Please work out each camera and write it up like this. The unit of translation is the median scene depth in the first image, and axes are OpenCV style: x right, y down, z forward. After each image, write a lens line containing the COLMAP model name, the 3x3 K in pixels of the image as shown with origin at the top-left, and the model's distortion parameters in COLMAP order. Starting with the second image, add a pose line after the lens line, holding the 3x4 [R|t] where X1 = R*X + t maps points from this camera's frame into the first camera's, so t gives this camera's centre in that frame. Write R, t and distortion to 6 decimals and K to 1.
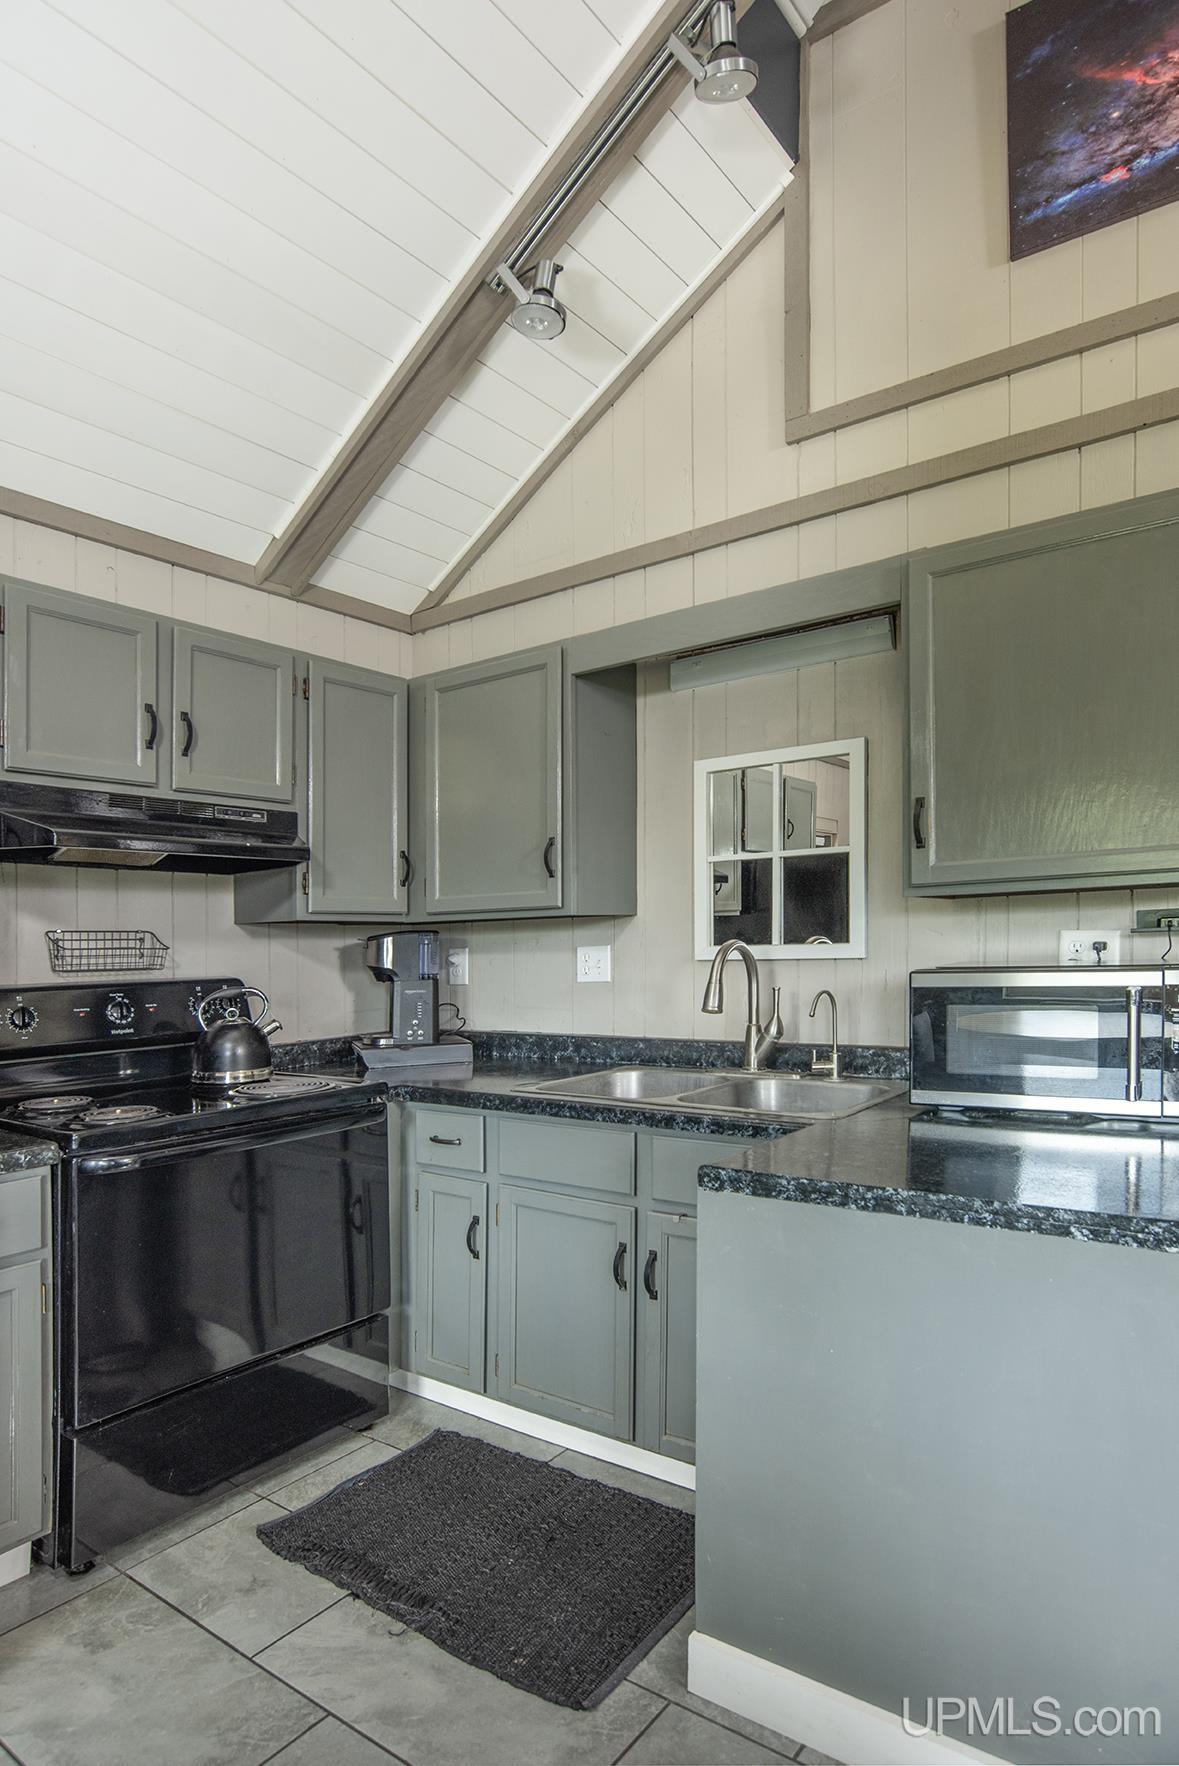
lens RADIAL K [[930.4, 0, 602.8], [0, 930.4, 938.4], [0, 0, 1]] dist [-0.049516, -0.002316]
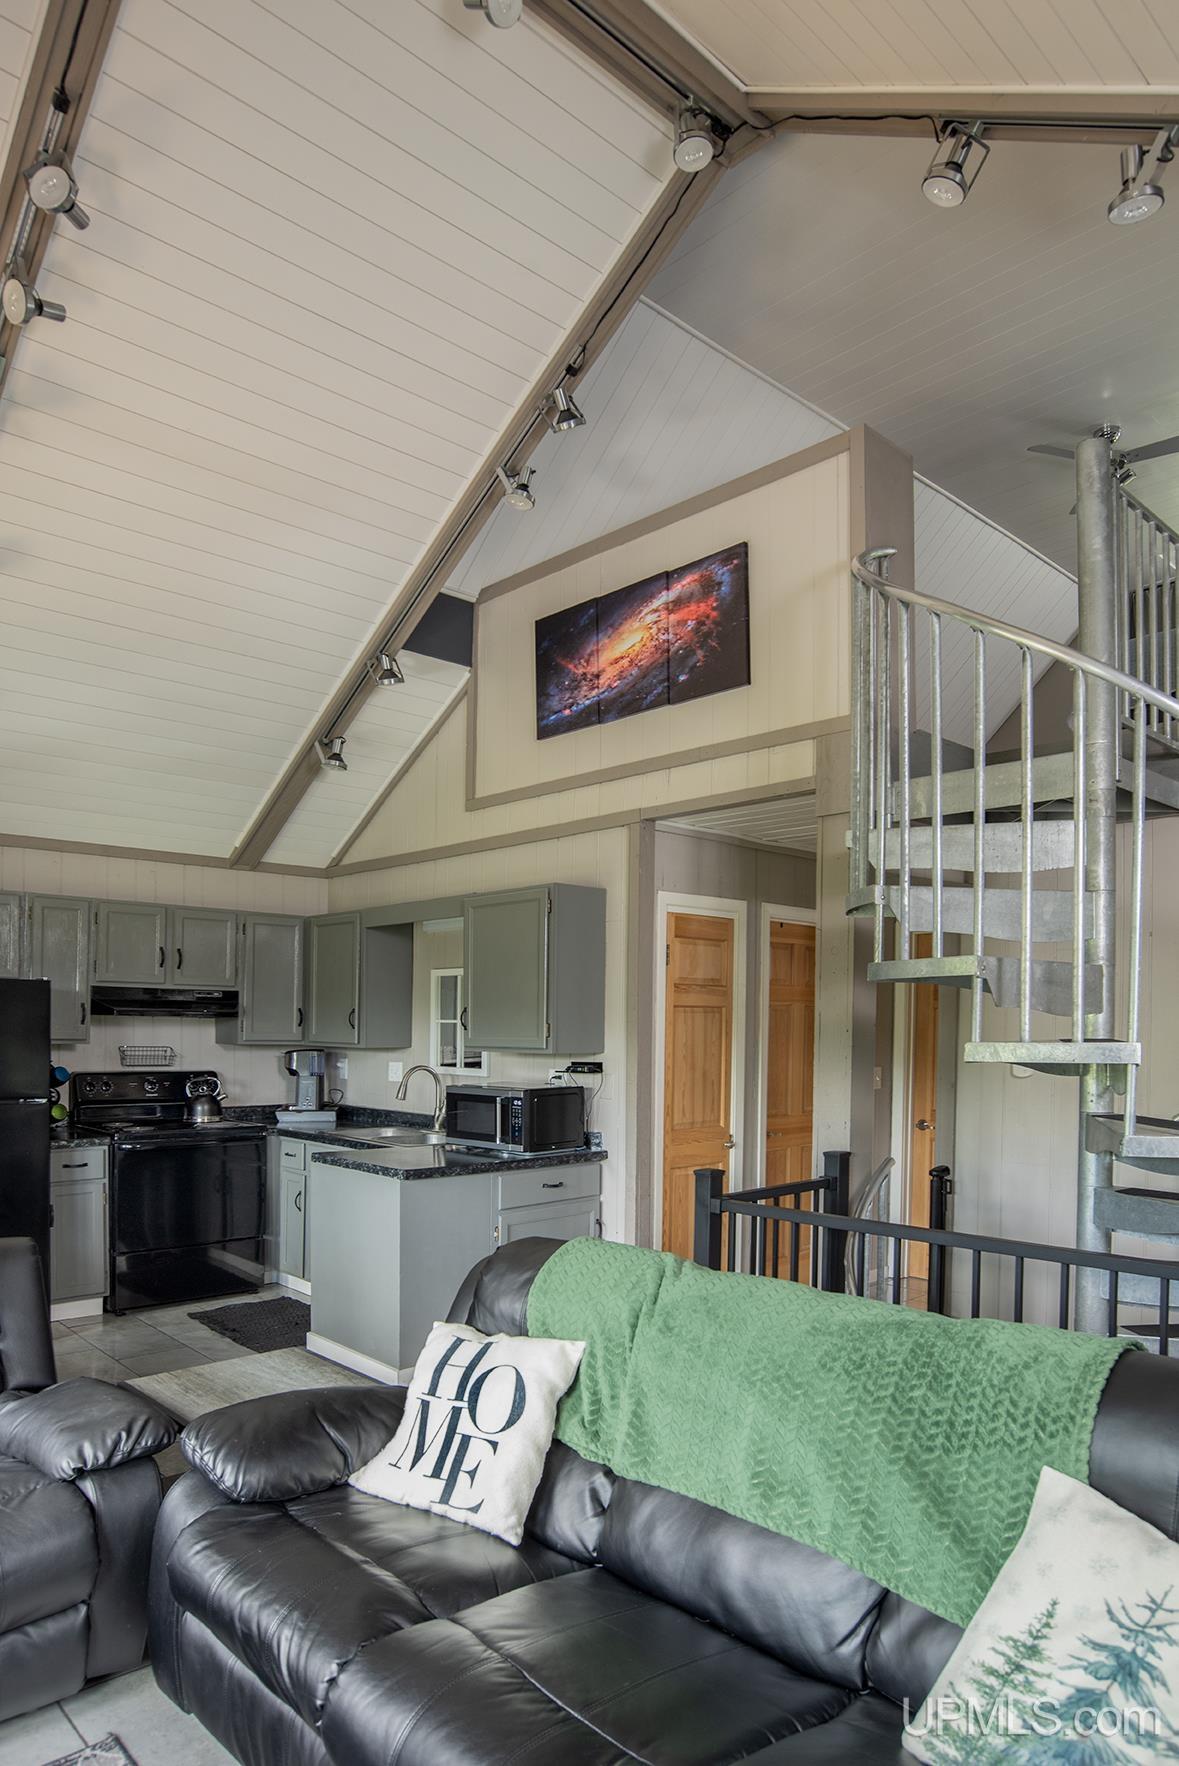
lens RADIAL K [[1113.7, 0, 654.2], [0, 1113.7, 1028.8], [0, 0, 1]] dist [-0.037163, 0.003156]
pose [[0.986001, 0.033188, -0.163402, 0.972181], [-0.031808, 0.999433, 0.011054, -0.110572], [0.163676, -0.005702, 0.986498, -1.250347]]
